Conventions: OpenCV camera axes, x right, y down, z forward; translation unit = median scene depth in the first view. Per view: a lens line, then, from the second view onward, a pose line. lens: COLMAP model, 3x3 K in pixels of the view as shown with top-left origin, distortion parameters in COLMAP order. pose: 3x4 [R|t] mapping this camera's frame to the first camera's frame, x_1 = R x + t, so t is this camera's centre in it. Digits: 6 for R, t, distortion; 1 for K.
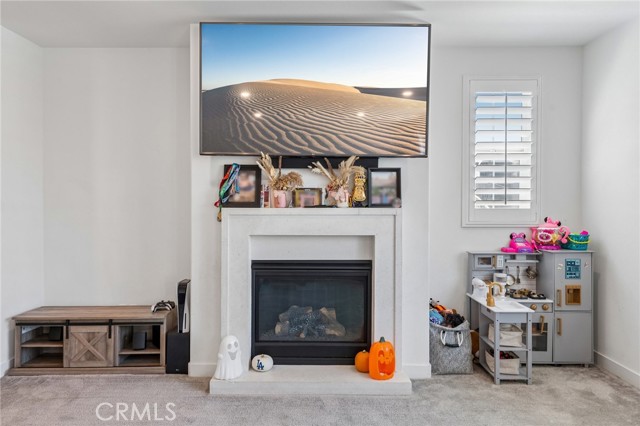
lens RADIAL K [[444.0, 0, 308.9], [0, 444.0, 198.2], [0, 0, 1]] dist [-0.003102, 0.005914]
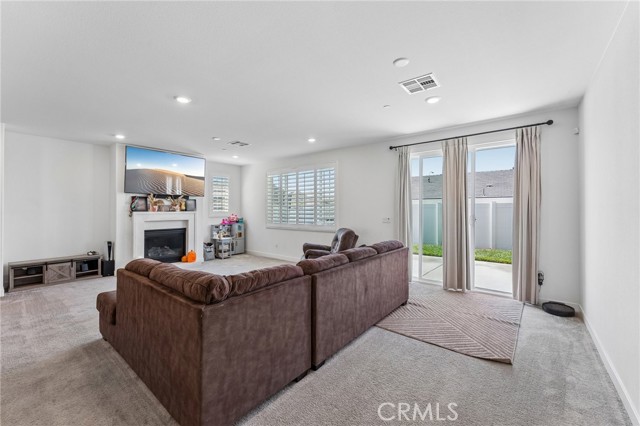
lens RADIAL K [[258.1, 0, 318.2], [0, 258.1, 209.8], [0, 0, 1]] dist [0.002367, 0.000137]
pose [[0.623980, -0.002141, 0.781438, -0.712109], [0.001557, 0.999998, 0.001496, 0.007951], [-0.781439, 0.000283, 0.623982, -0.897287]]
